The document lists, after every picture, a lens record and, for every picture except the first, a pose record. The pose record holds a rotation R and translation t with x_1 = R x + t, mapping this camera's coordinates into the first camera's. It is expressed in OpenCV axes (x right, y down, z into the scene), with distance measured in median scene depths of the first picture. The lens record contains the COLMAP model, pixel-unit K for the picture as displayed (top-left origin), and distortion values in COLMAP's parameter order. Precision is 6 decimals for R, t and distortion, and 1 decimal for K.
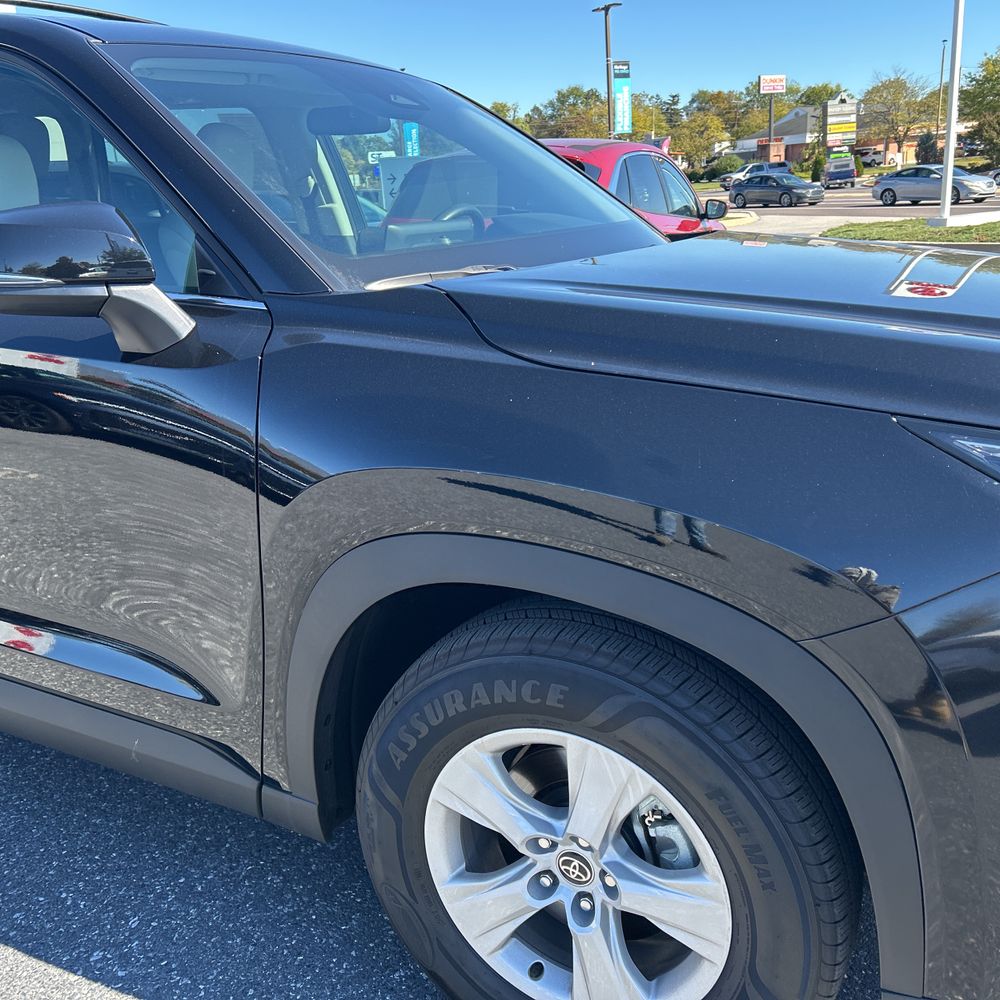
lens RADIAL K [[982.7, 0, 502.4], [0, 982.7, 517.1], [0, 0, 1]] dist [0.006095, -0.020485]
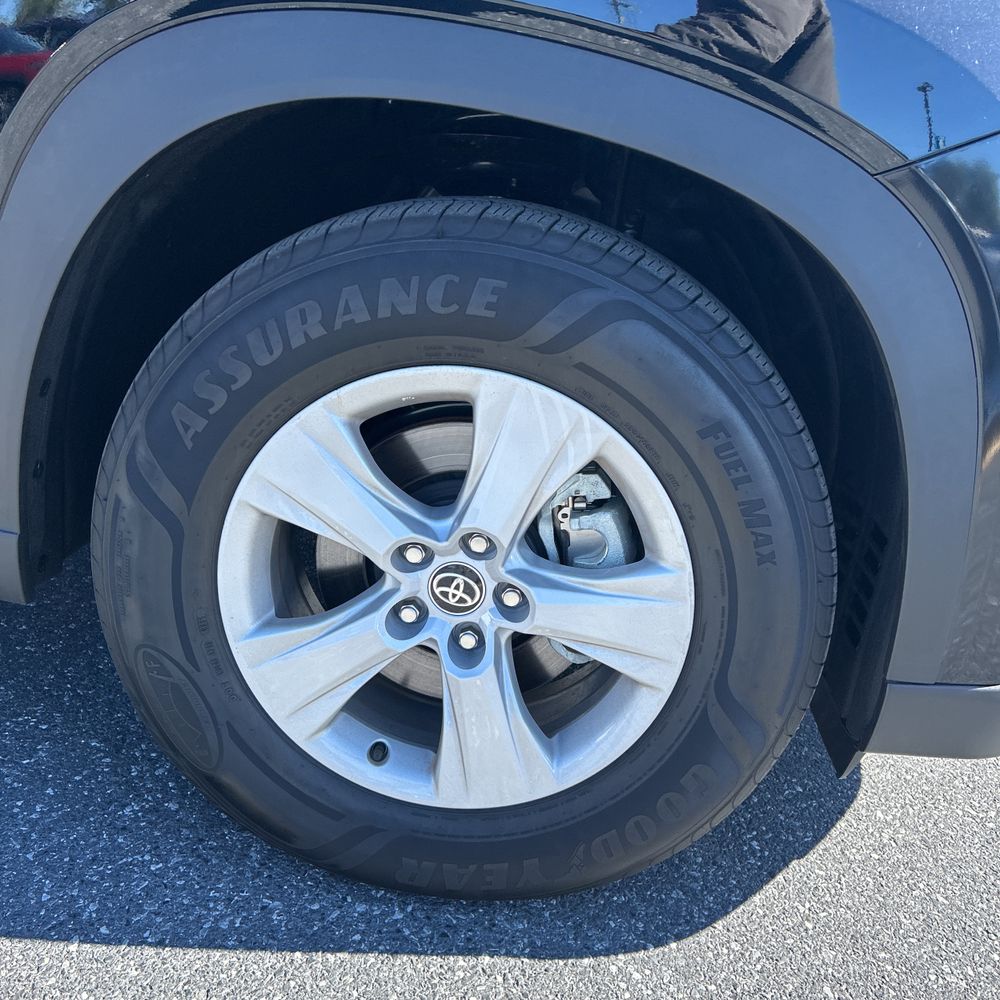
lens RADIAL K [[979.0, 0, 500.0], [0, 979.0, 500.0], [0, 0, 1]] dist [0.057946, -0.032184]
pose [[0.908667, 0.012811, 0.417324, -0.194365], [-0.030202, 0.998928, 0.035095, 0.272040], [-0.416427, -0.044494, 0.908080, 0.358772]]
